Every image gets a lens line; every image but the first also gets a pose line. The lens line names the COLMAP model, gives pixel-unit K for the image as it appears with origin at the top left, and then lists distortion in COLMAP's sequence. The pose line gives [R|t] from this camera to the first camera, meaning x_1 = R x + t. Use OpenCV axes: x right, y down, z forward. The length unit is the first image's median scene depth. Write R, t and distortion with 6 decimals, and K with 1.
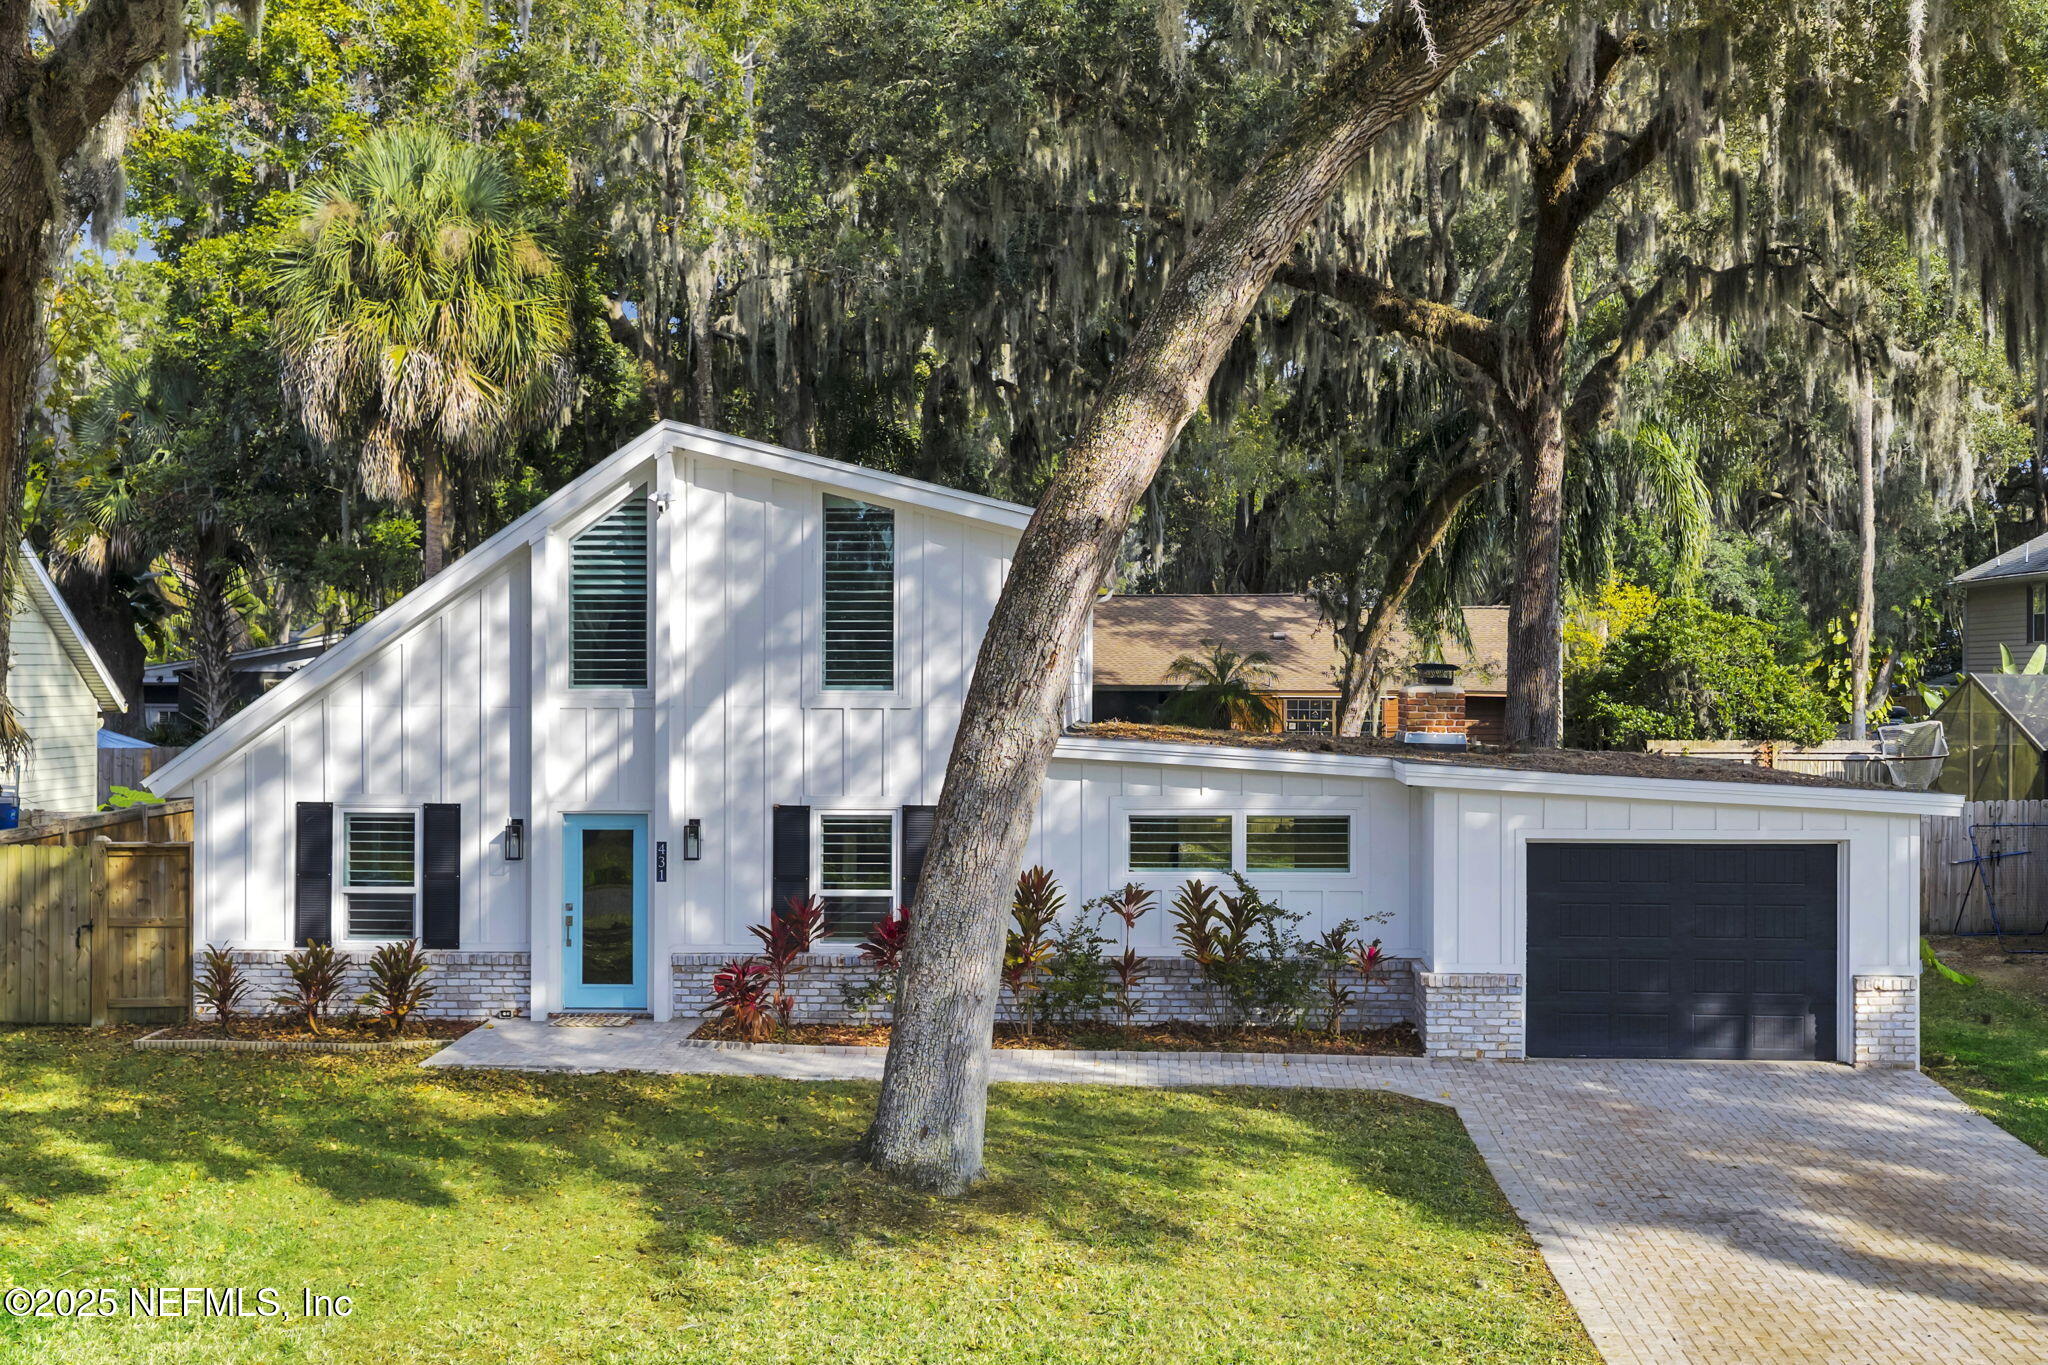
lens RADIAL K [[2202.3, 0, 1032.3], [0, 2202.3, 691.2], [0, 0, 1]] dist [0.032074, 0.000000]
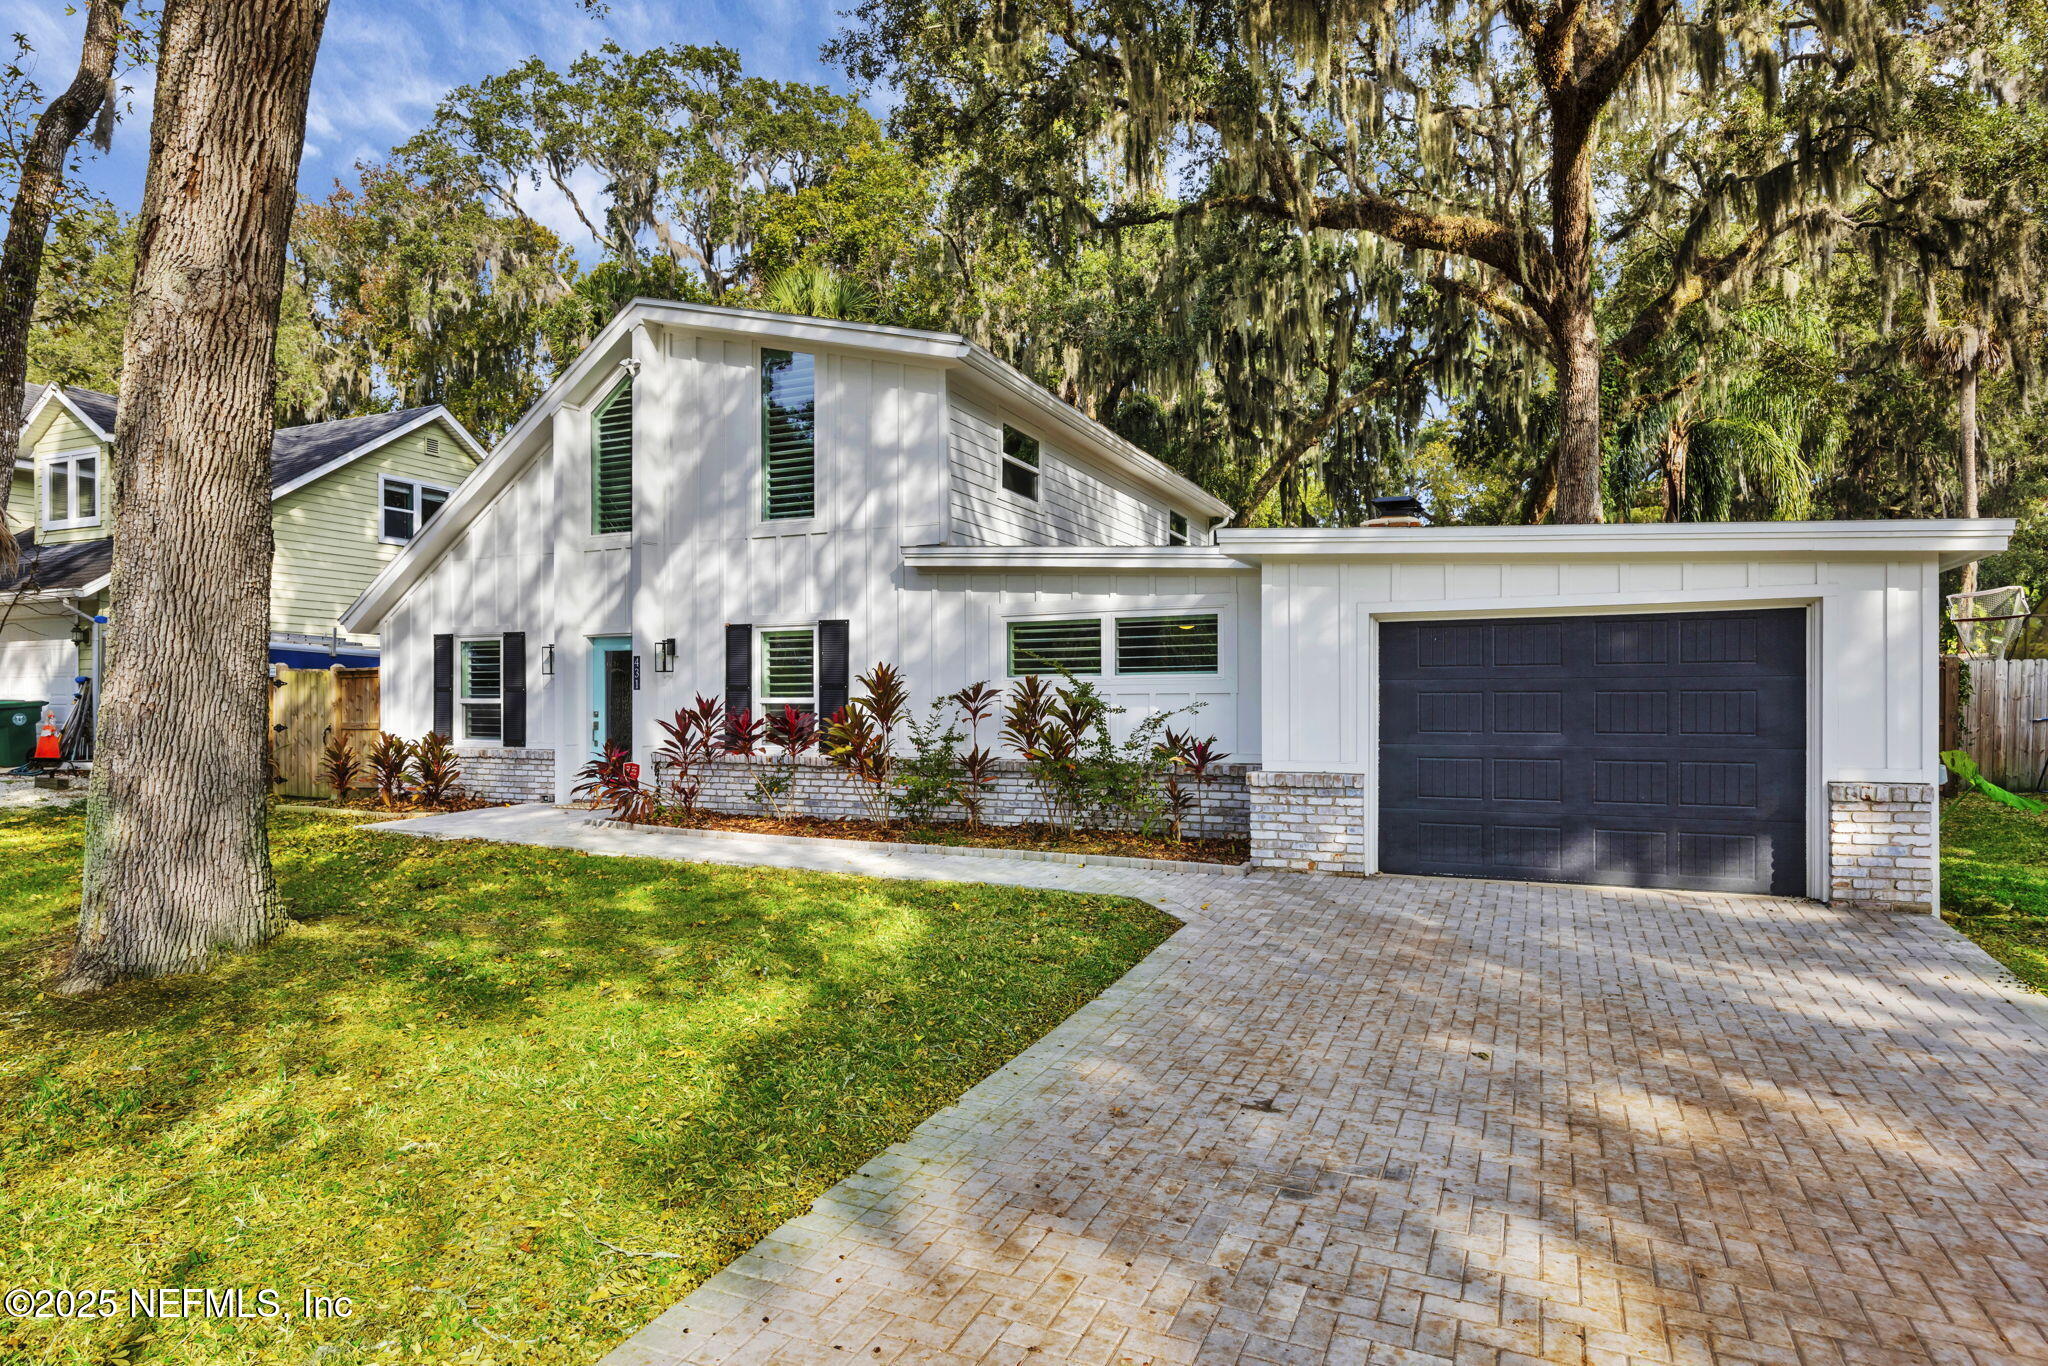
lens RADIAL K [[1091.2, 0, 1027.8], [0, 1091.2, 703.6], [0, 0, 1]] dist [-0.004736, -0.002589]
pose [[0.930838, -0.004302, -0.365406, 0.239794], [0.003283, 0.999989, -0.003409, 0.096406], [0.365416, 0.001974, 0.930842, 0.531602]]
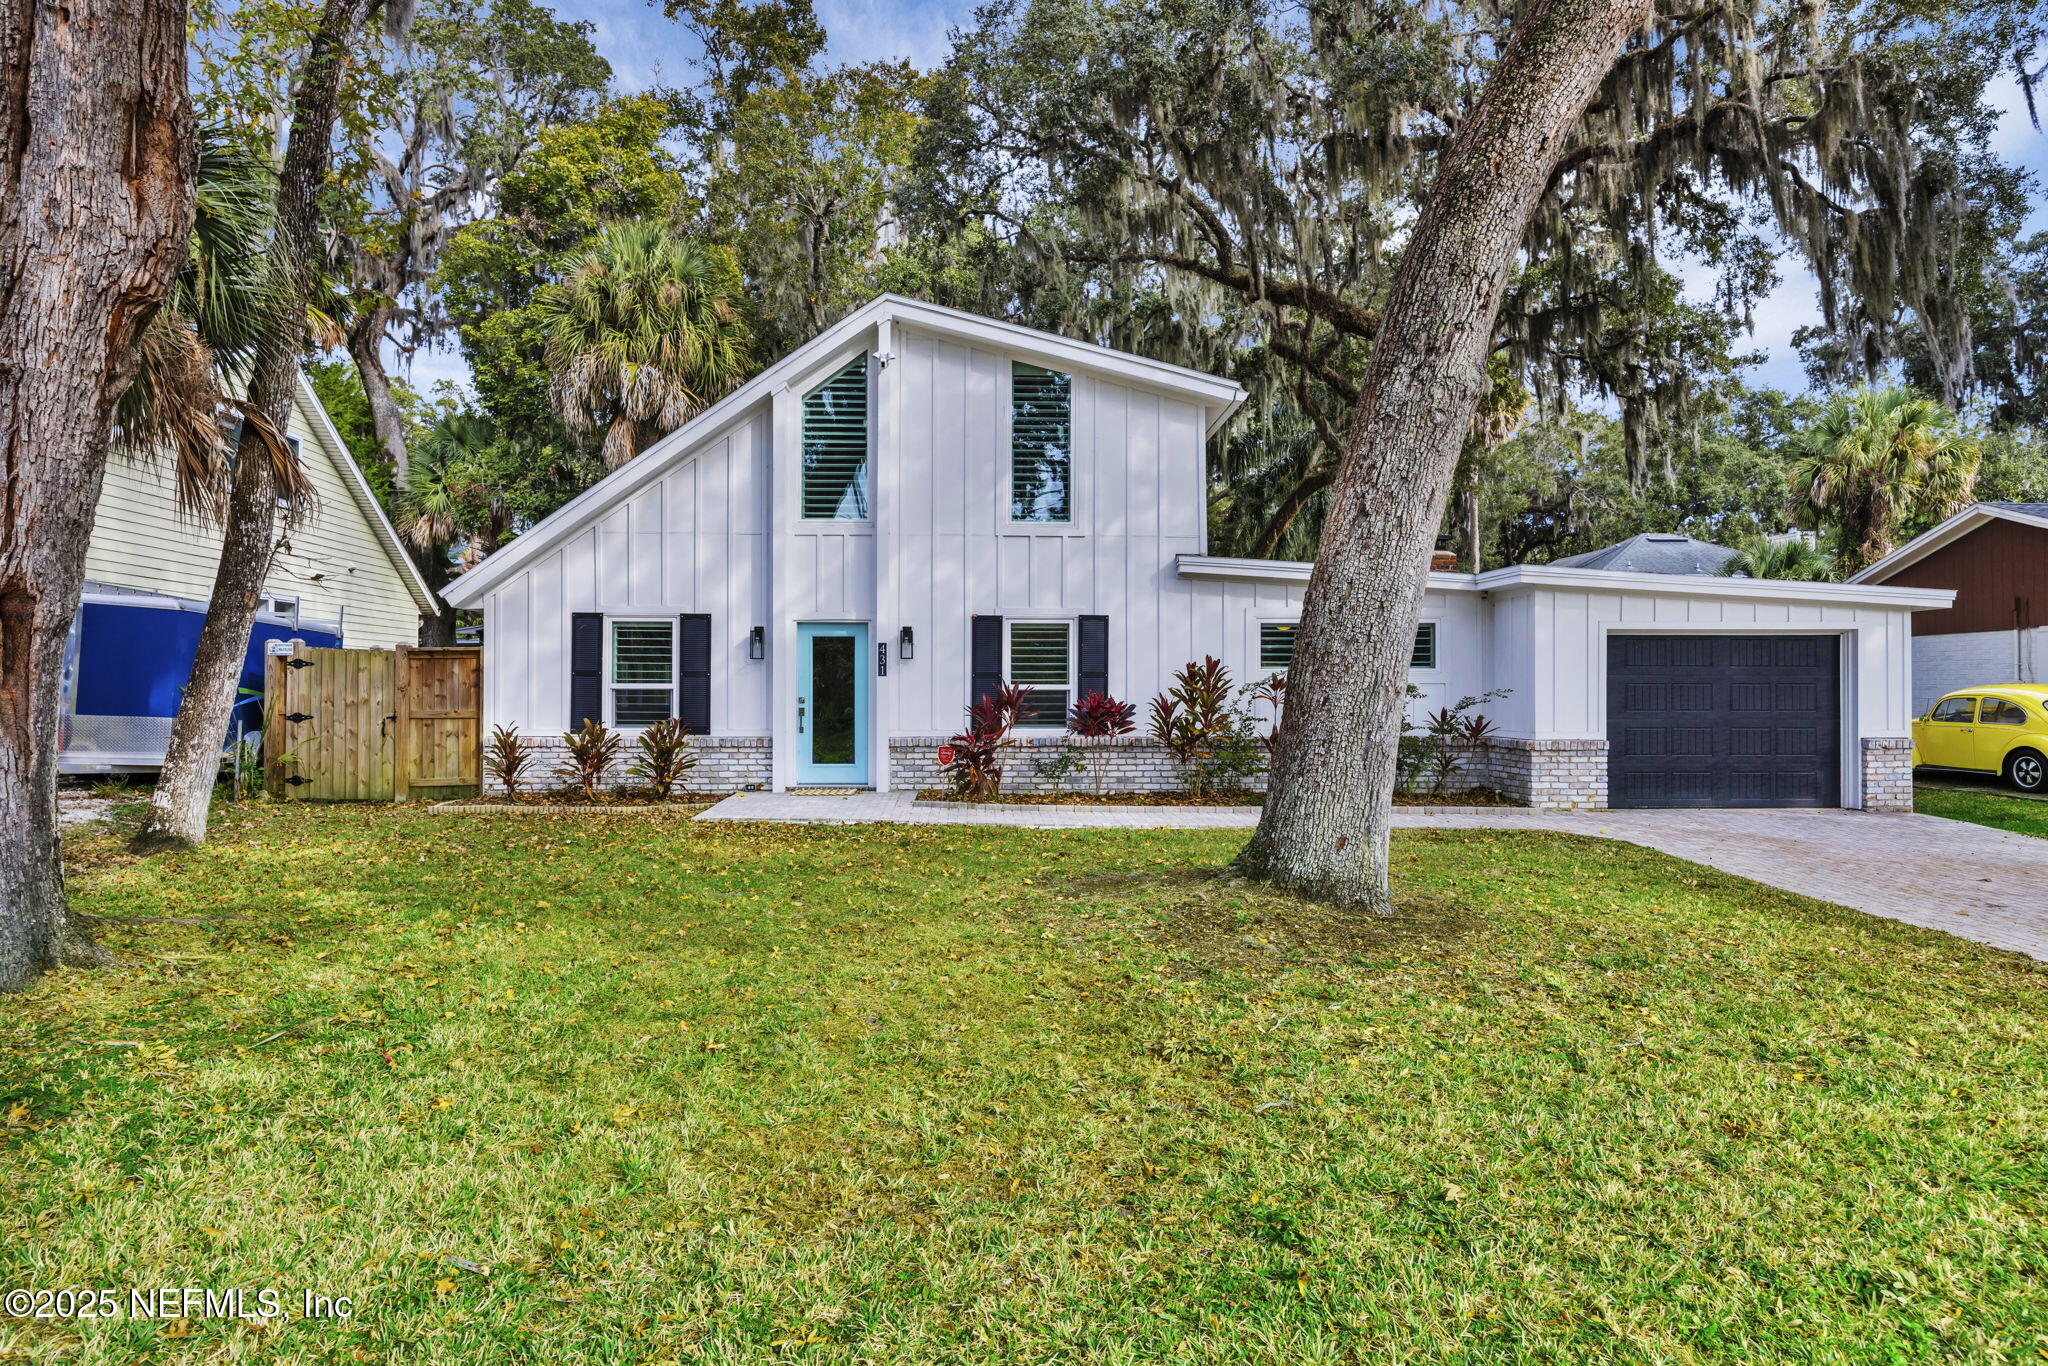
lens RADIAL K [[1091.2, 0, 1012.2], [0, 1091.2, 685.5], [0, 0, 1]] dist [-0.004736, -0.002589]
pose [[0.996524, -0.000884, 0.083301, -0.147208], [0.001789, 0.999940, -0.010786, 0.097877], [-0.083286, 0.010898, 0.996466, 0.400263]]
